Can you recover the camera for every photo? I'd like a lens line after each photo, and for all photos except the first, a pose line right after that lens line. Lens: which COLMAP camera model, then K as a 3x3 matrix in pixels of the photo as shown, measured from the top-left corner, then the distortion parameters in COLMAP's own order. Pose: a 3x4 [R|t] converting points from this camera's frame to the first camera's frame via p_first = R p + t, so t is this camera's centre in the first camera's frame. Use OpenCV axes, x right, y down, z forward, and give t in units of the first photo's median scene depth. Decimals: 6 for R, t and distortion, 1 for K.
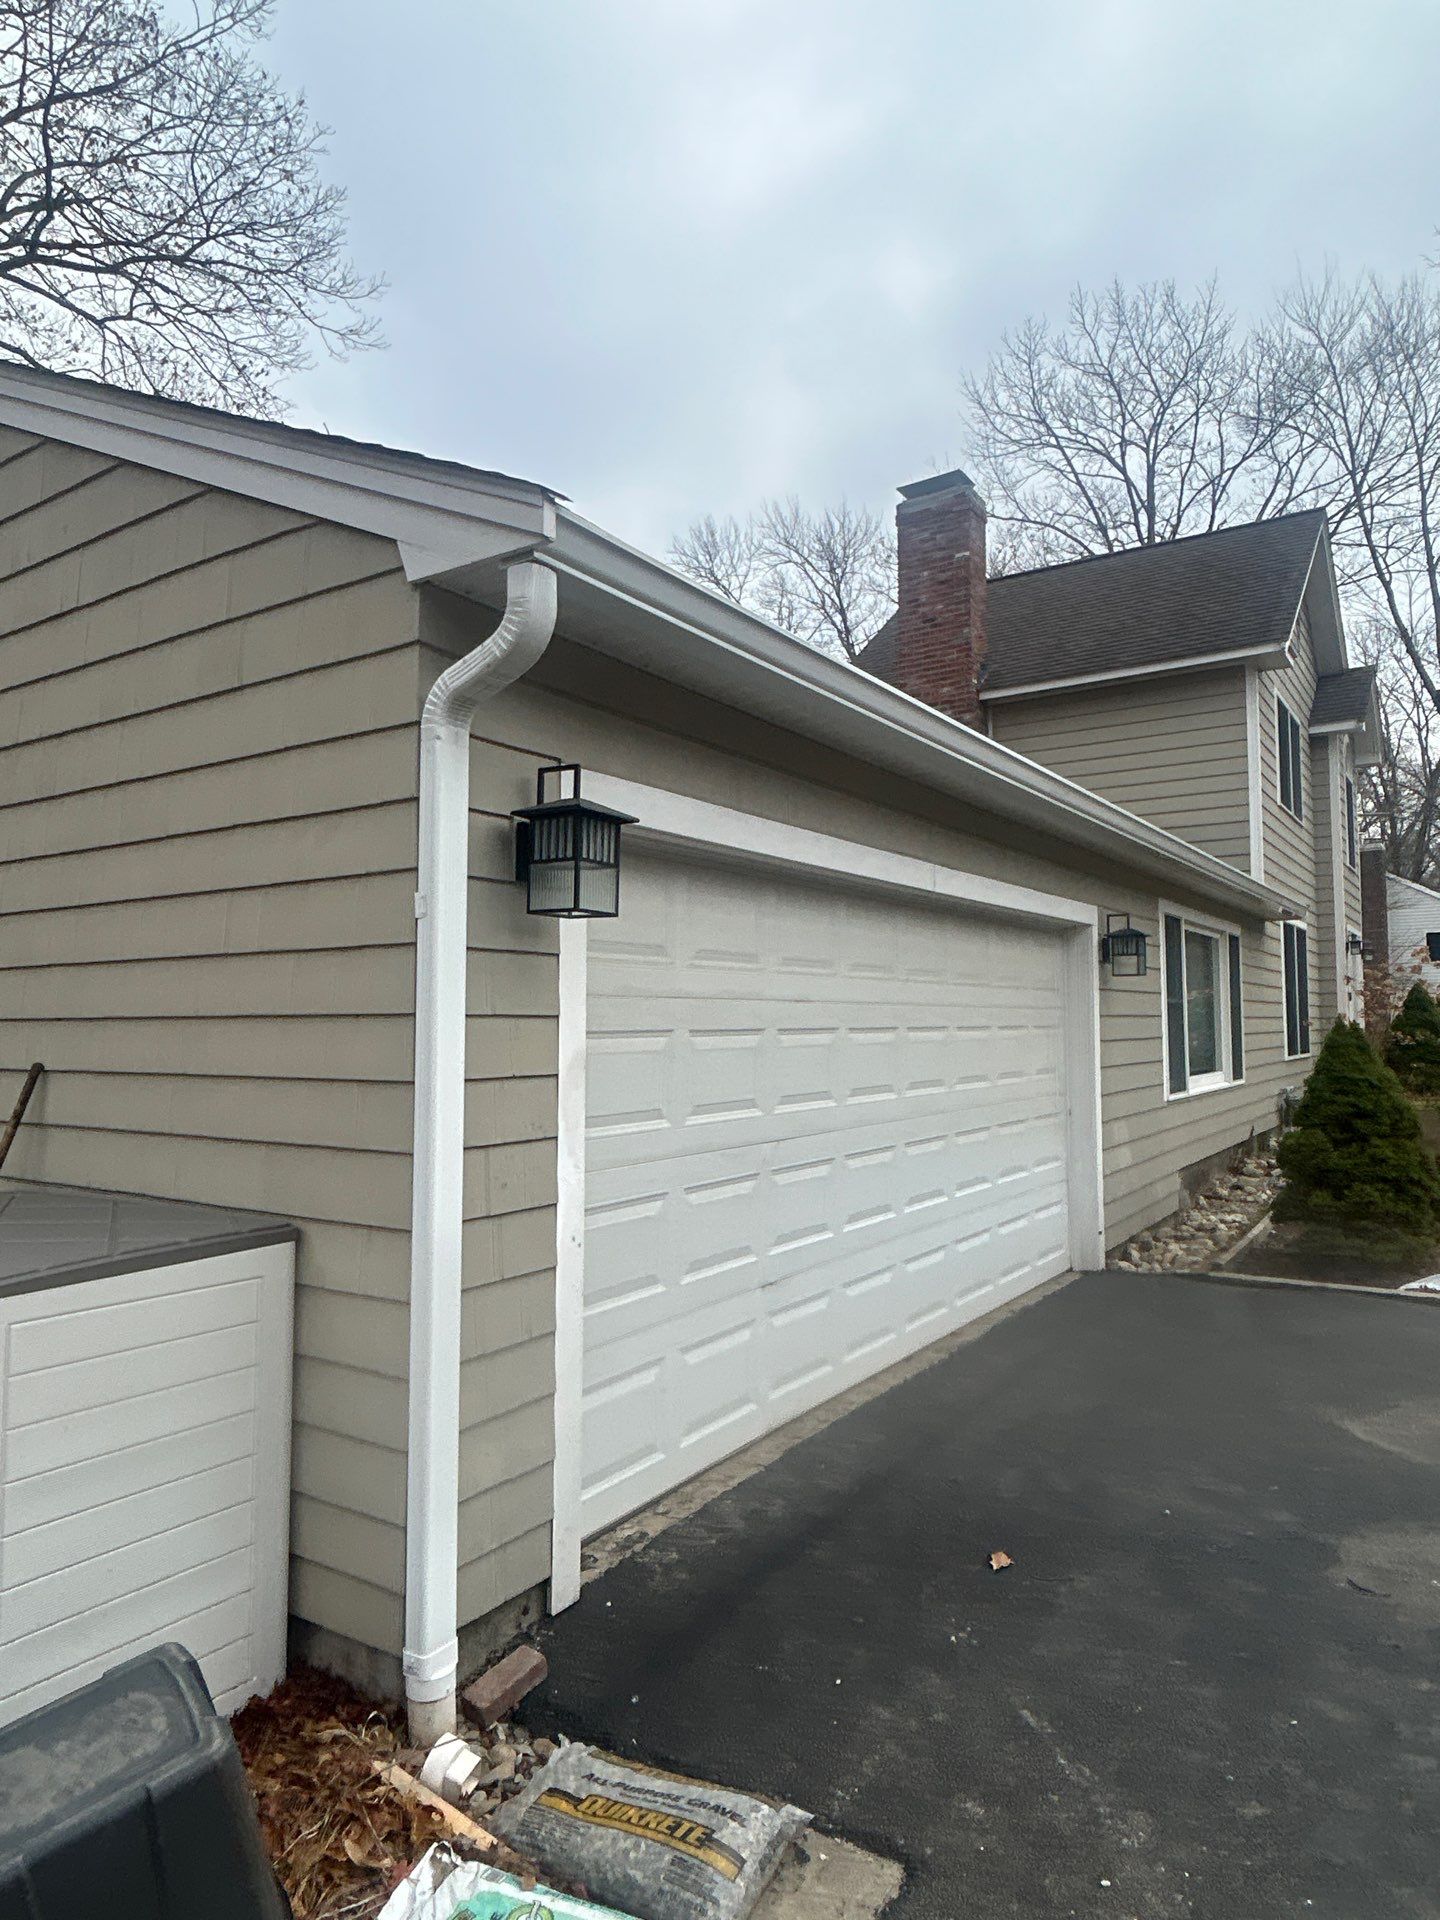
lens RADIAL K [[1197.0, 0, 720.5], [0, 1197.0, 951.8], [0, 0, 1]] dist [-0.006899, 0.008166]
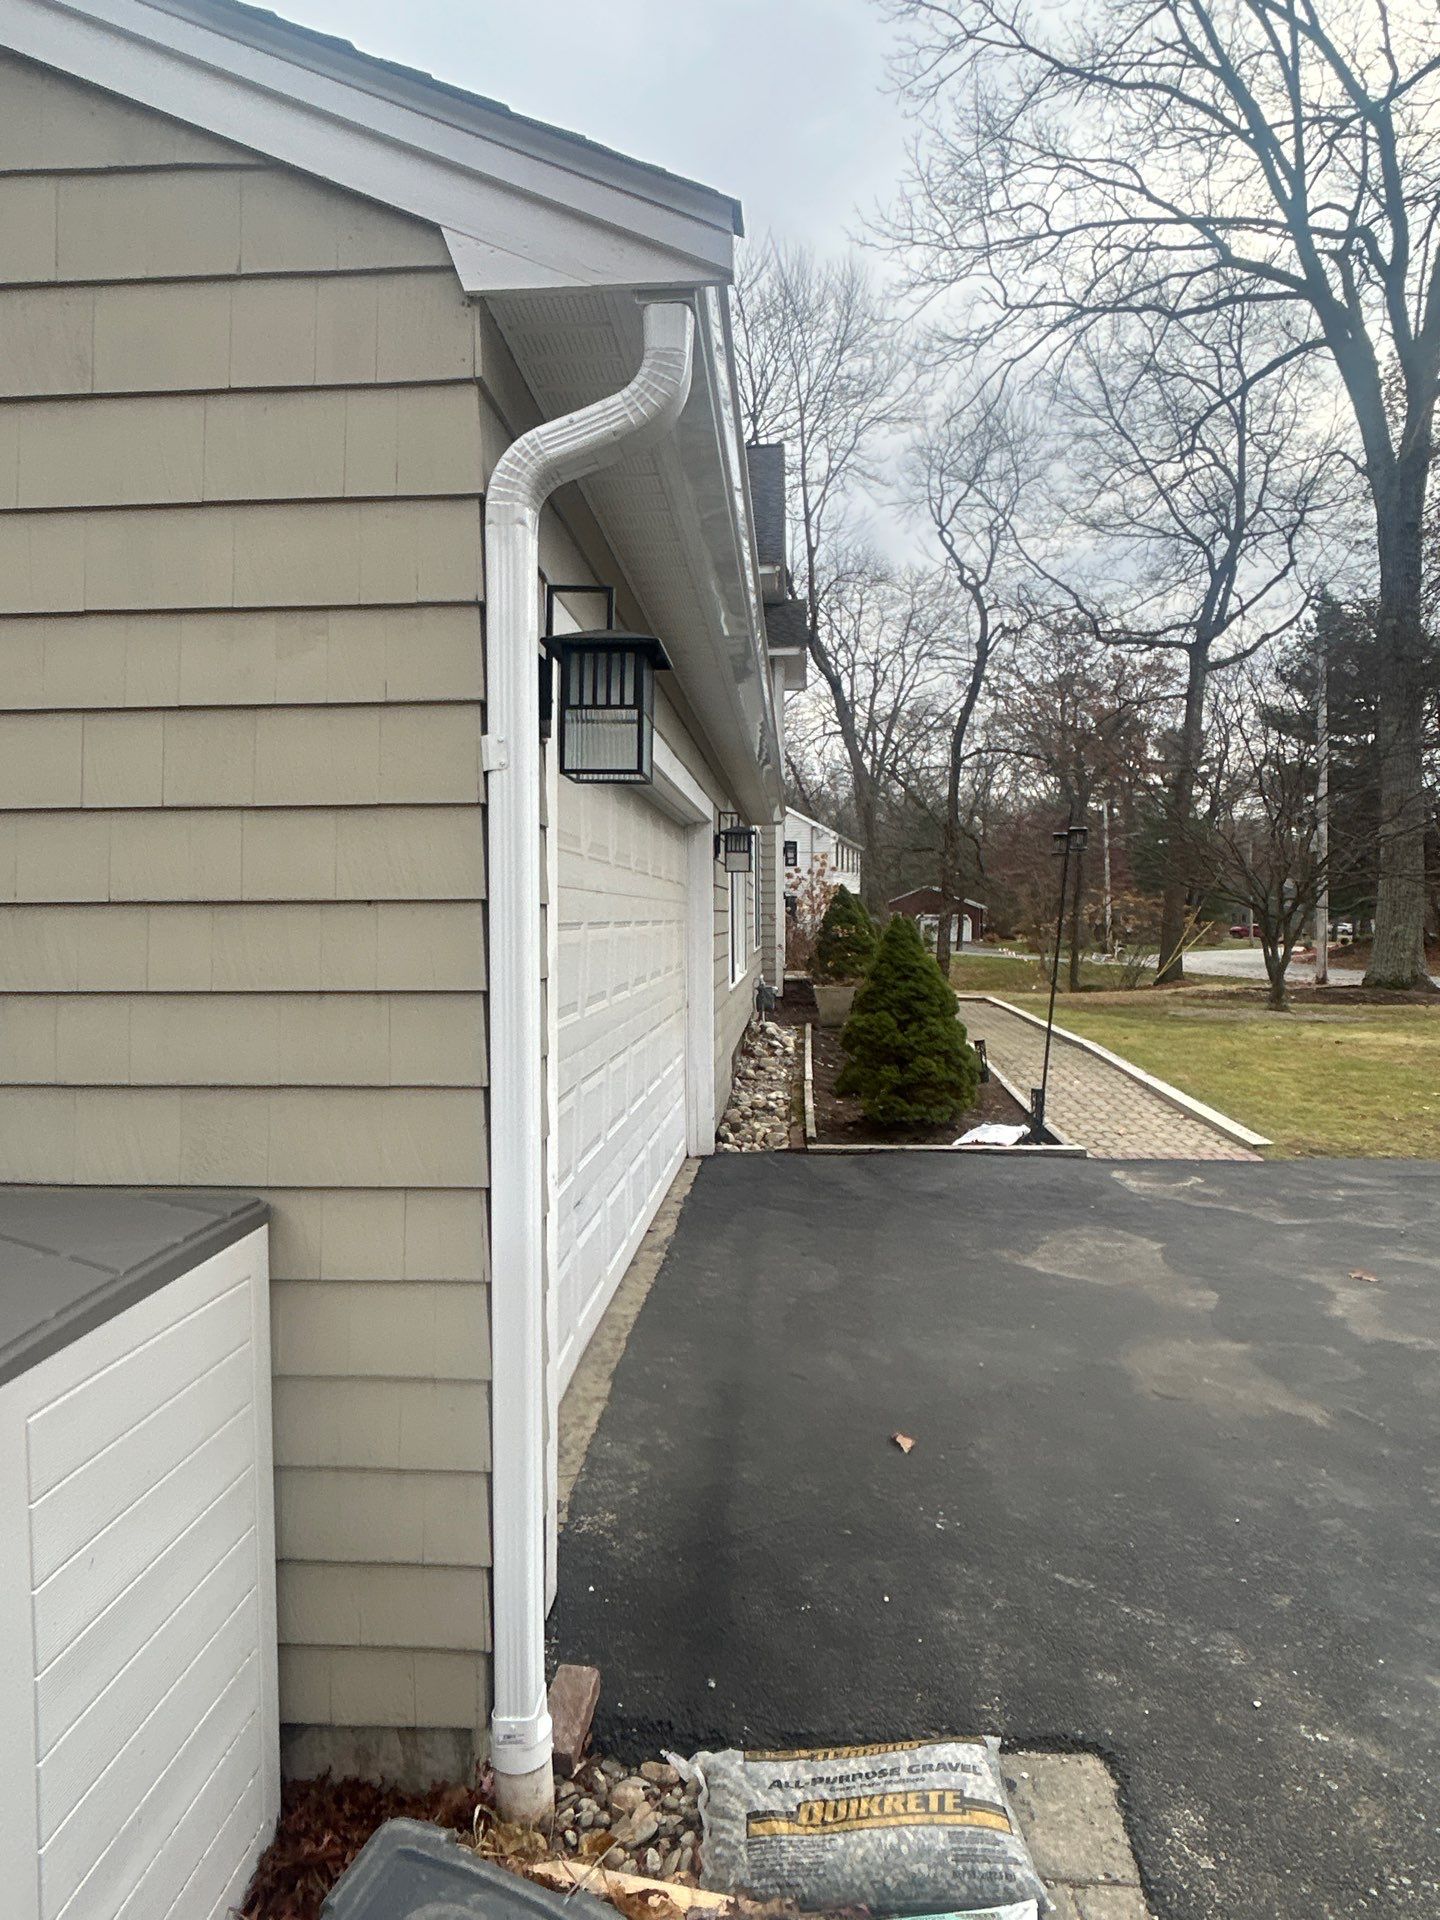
lens RADIAL K [[1197.0, 0, 710.2], [0, 1197.0, 952.4], [0, 0, 1]] dist [-0.006899, 0.008166]
pose [[0.867980, -0.015064, 0.496371, -0.437674], [-0.028128, 0.996444, 0.079427, 0.018506], [-0.495802, -0.082903, 0.864469, 0.251039]]
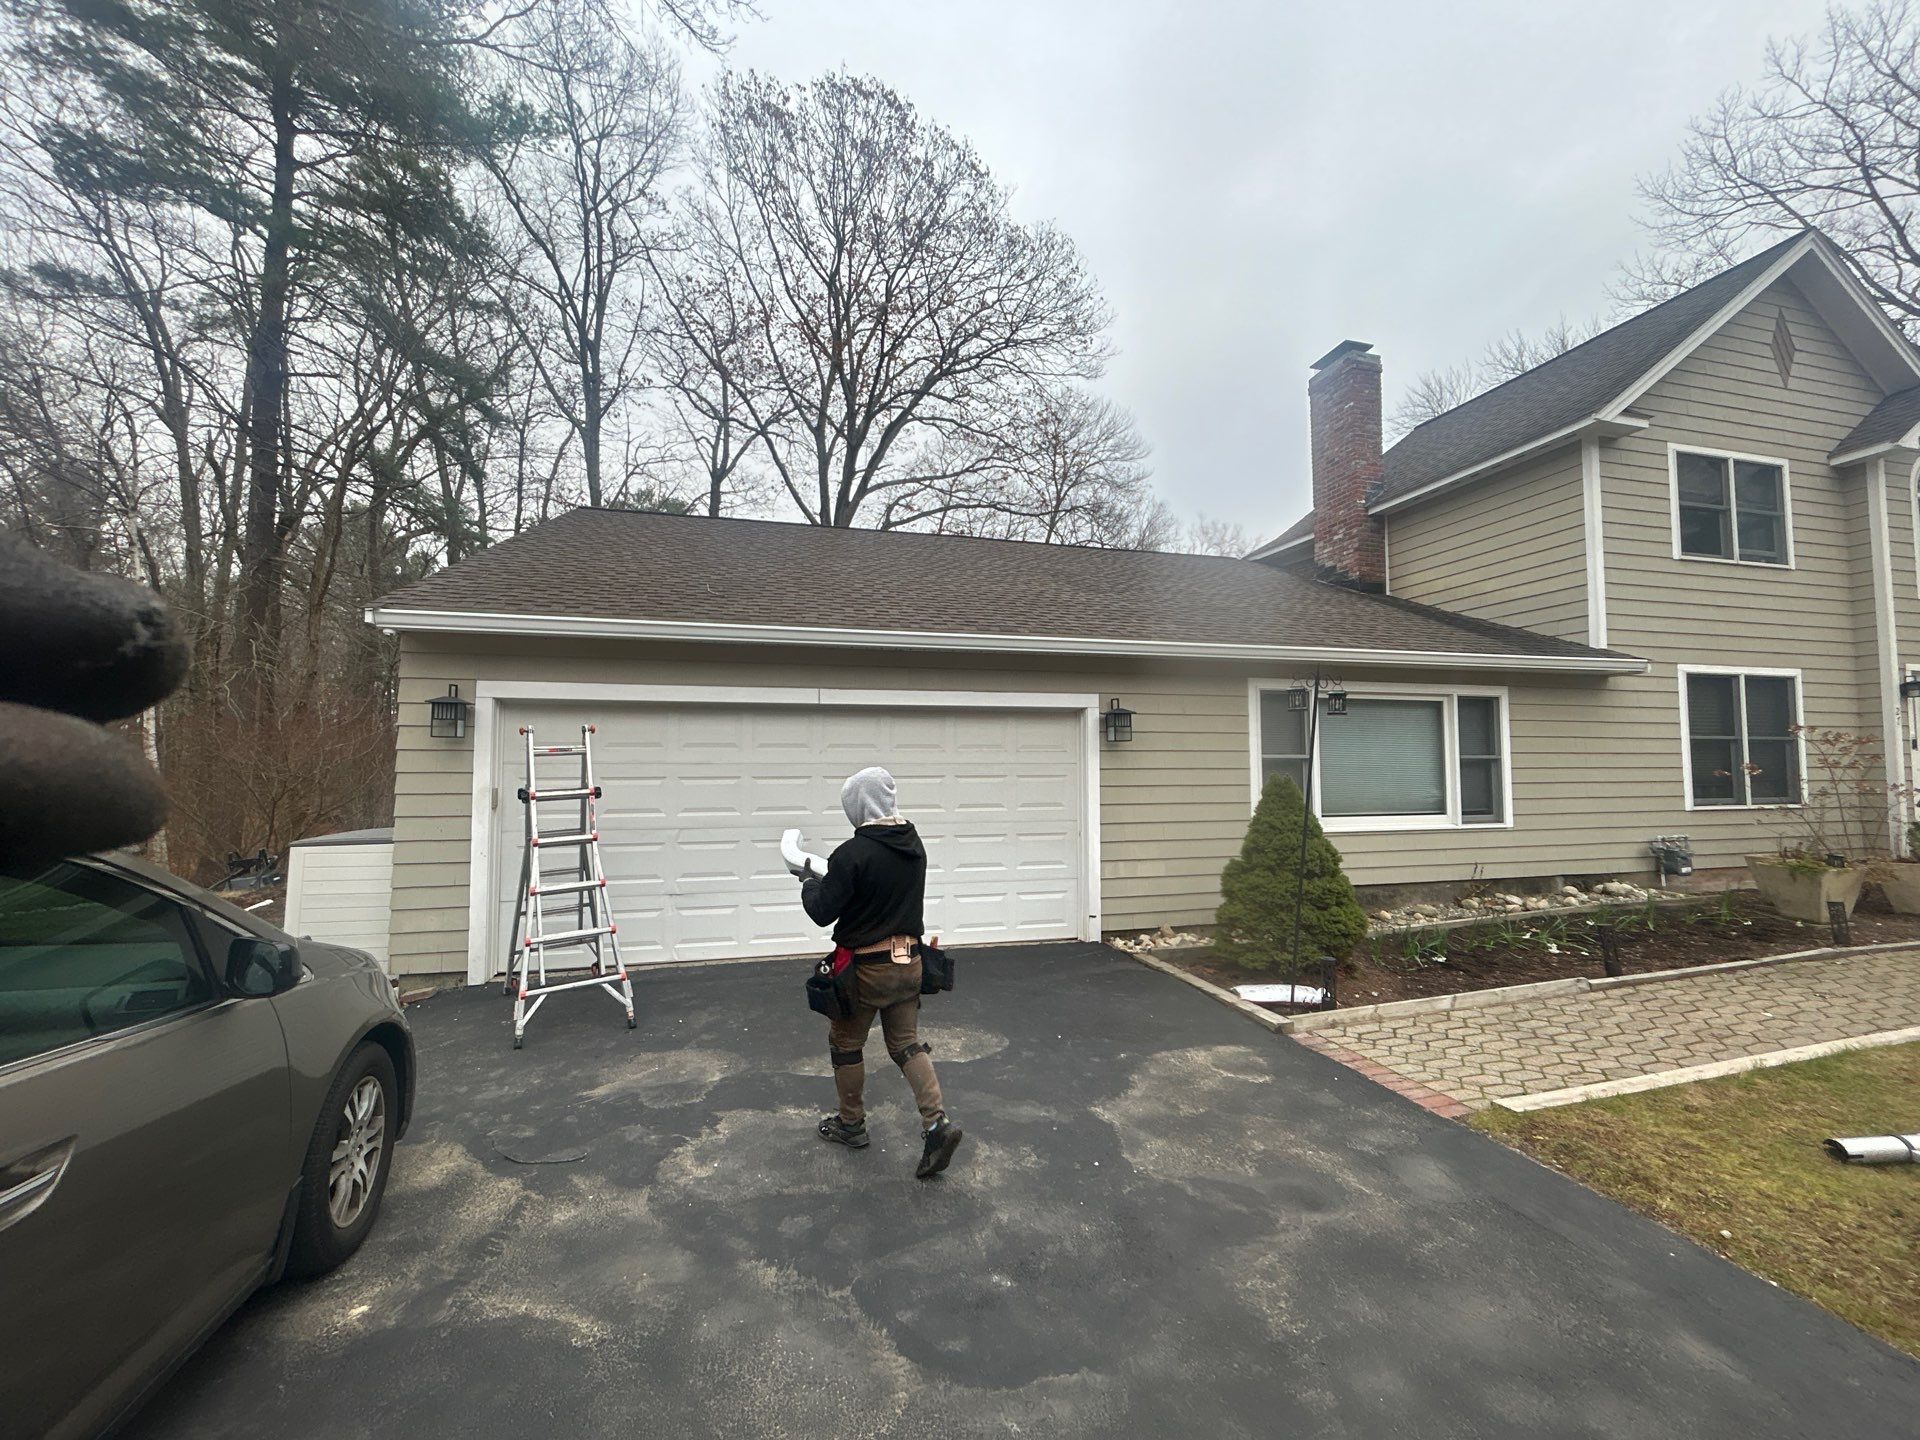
lens RADIAL K [[770.0, 0, 958.4], [0, 770.0, 721.3], [0, 0, 1]] dist [-0.006103, 0.001297]
pose [[0.748279, -0.031816, -0.662620, 1.860959], [0.037371, 0.999285, -0.005779, -0.012627], [0.662330, -0.020438, 0.748933, 0.411425]]
